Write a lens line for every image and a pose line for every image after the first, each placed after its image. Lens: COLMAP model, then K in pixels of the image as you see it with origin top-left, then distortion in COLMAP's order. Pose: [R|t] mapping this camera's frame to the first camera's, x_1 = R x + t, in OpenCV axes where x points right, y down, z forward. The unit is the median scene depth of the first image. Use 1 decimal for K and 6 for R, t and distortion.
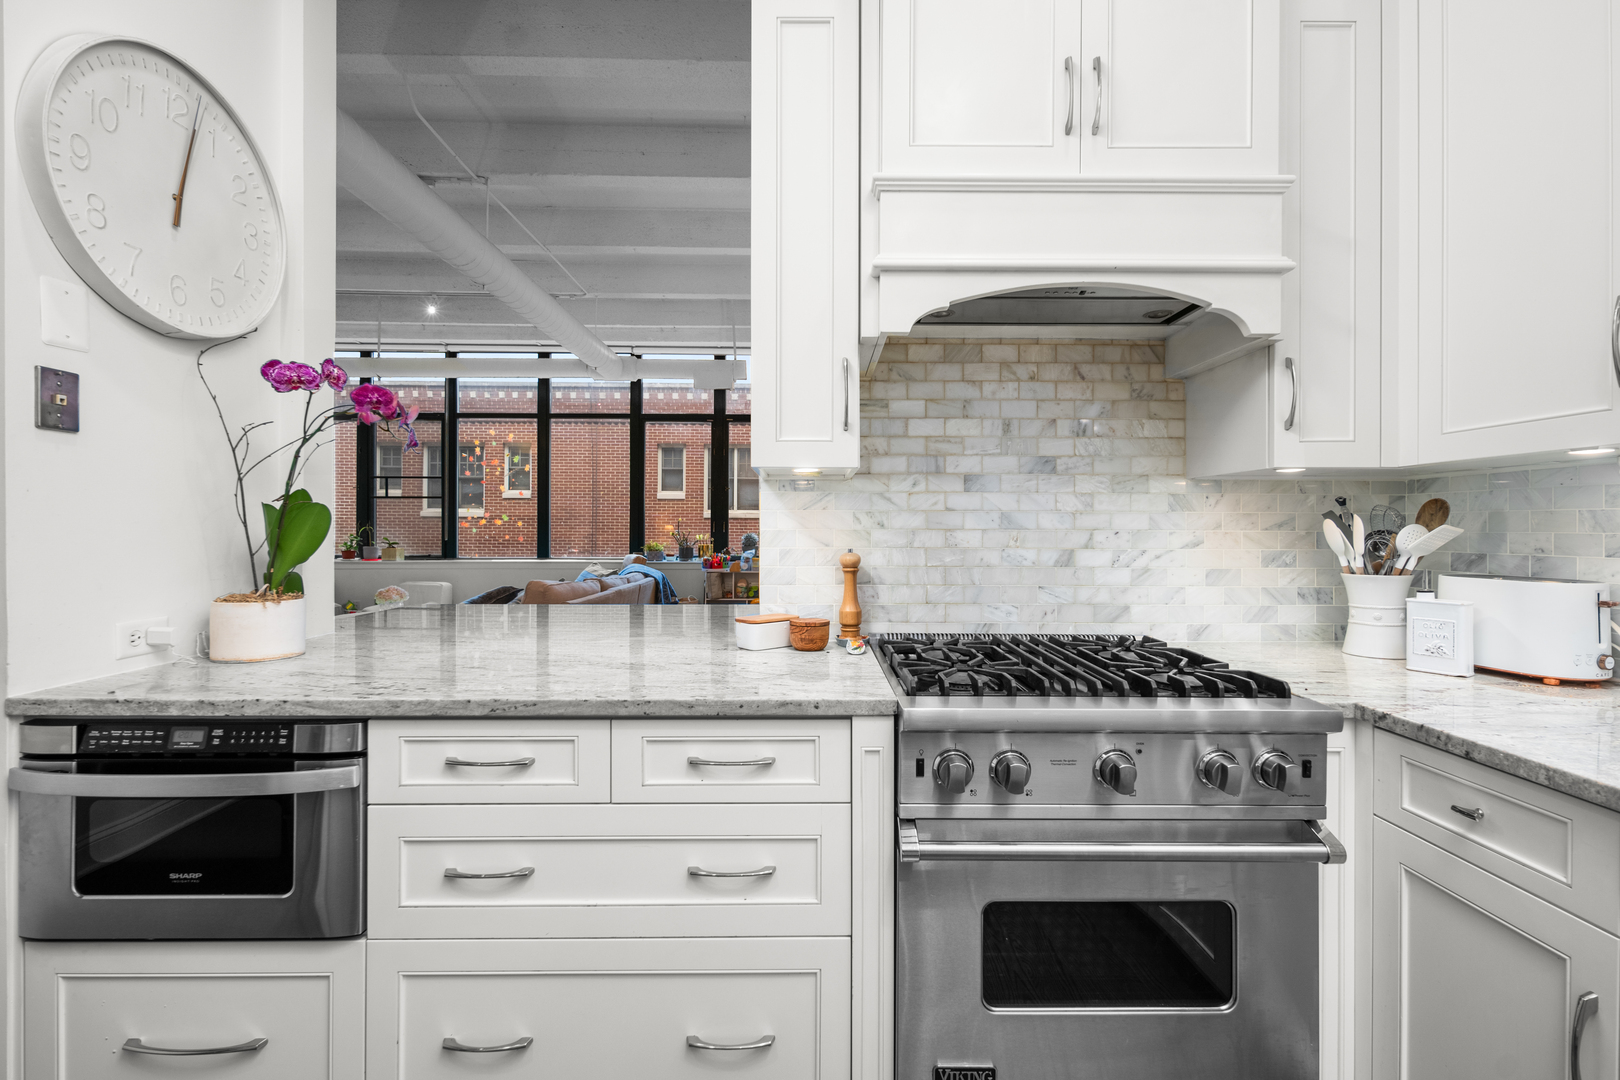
lens RADIAL K [[725.1, 0, 809.2], [0, 725.1, 523.9], [0, 0, 1]] dist [0.004757, -0.002315]
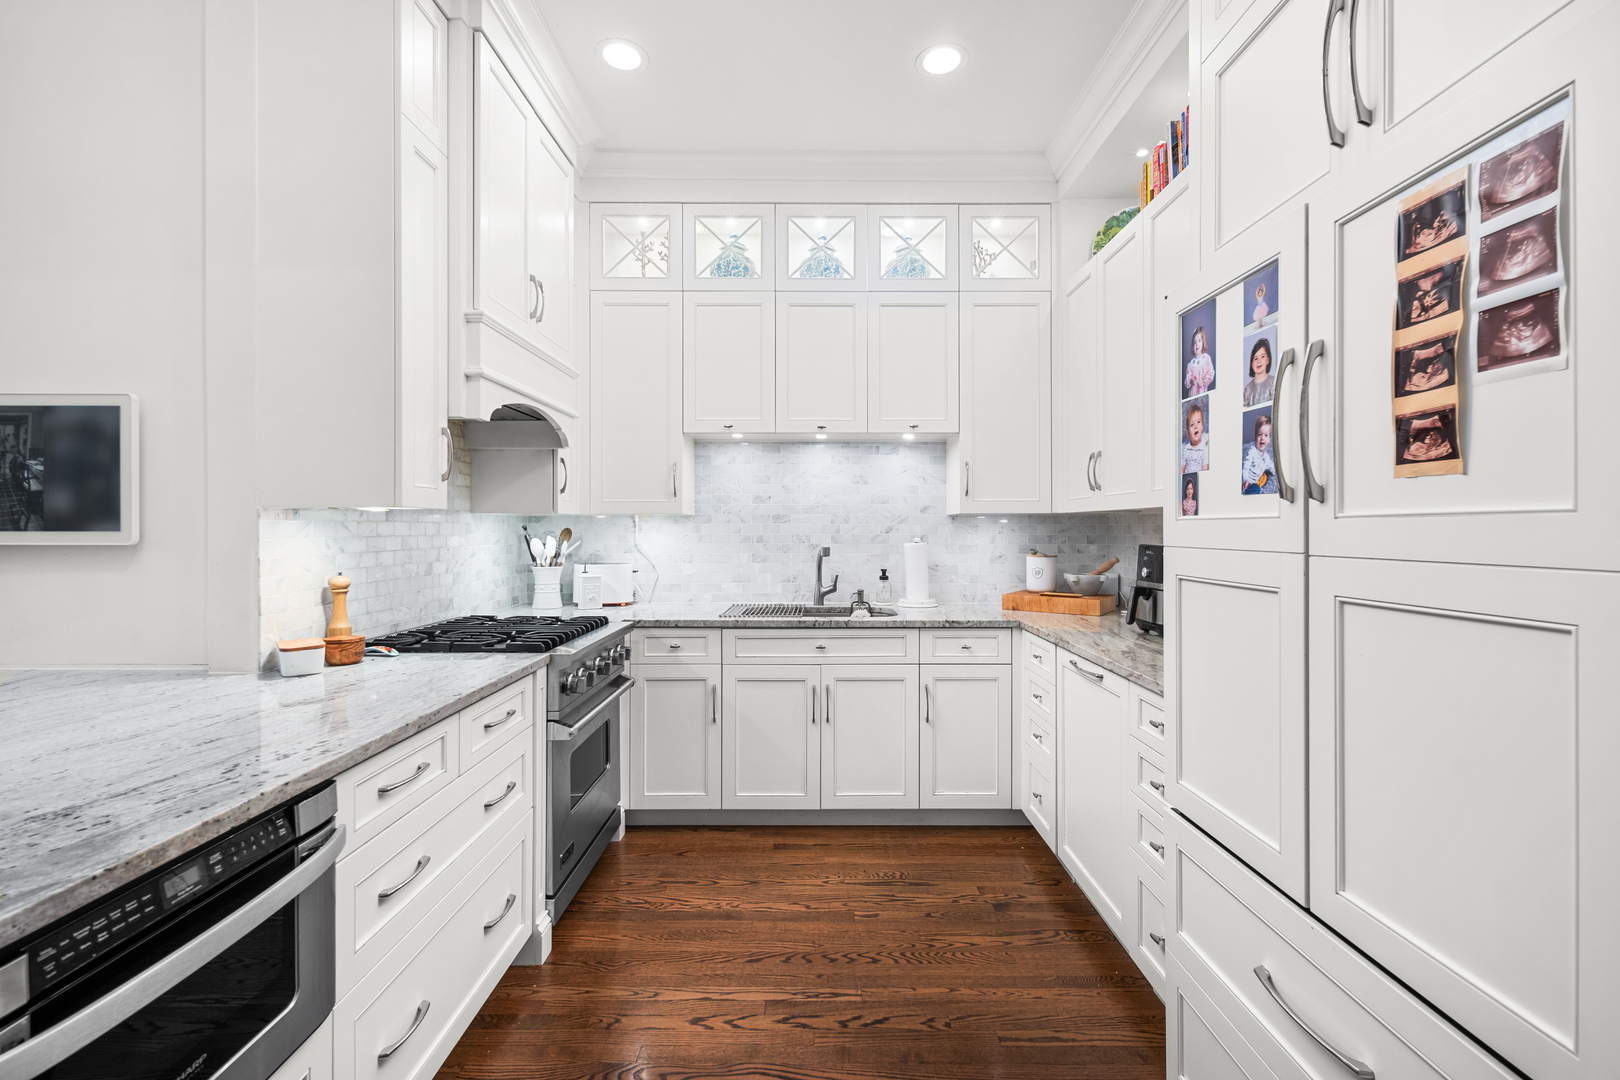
lens RADIAL K [[725.1, 0, 824.5], [0, 725.1, 530.1], [0, 0, 1]] dist [0.004757, -0.002315]
pose [[-0.007234, -0.008145, 0.999941, -1.575671], [-0.004837, 0.999955, 0.008110, -0.064216], [-0.999962, -0.004778, -0.007273, 0.372496]]
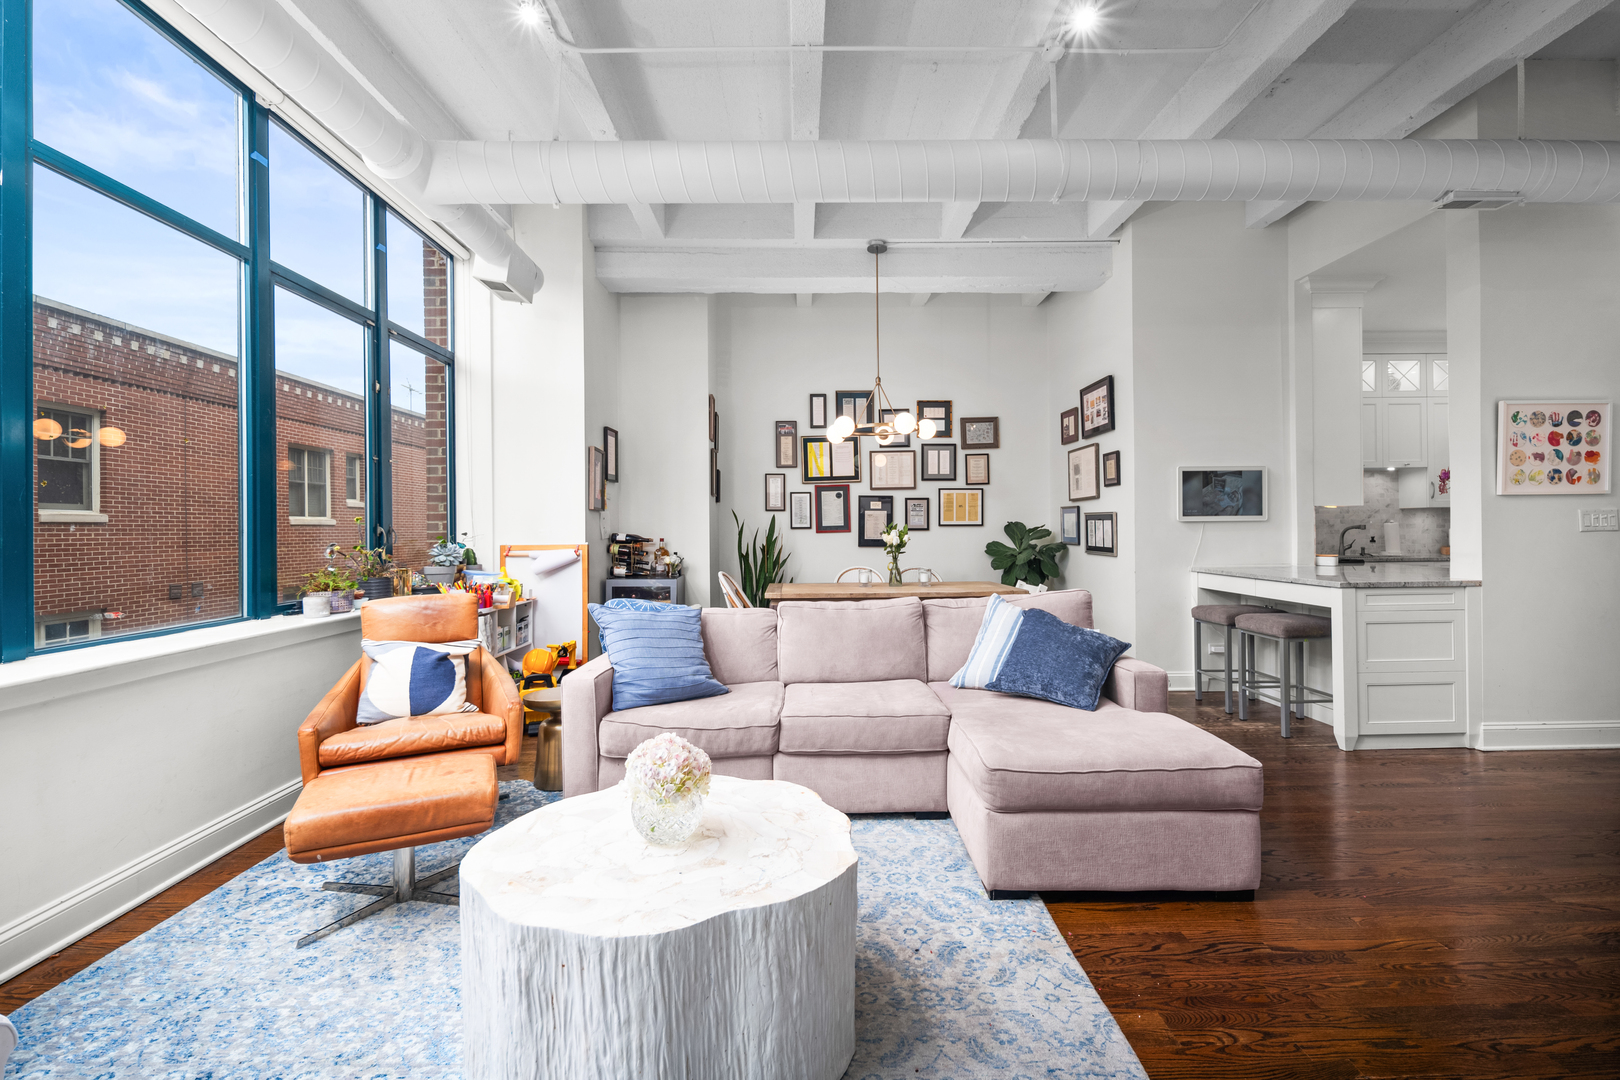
lens RADIAL K [[725.1, 0, 811.9], [0, 725.1, 526.3], [0, 0, 1]] dist [0.004757, -0.002315]
pose [[-0.023983, -0.002008, 0.999710, -4.189809], [0.005359, 0.999983, 0.002137, -0.001565], [-0.999698, 0.005409, -0.023972, 4.586933]]
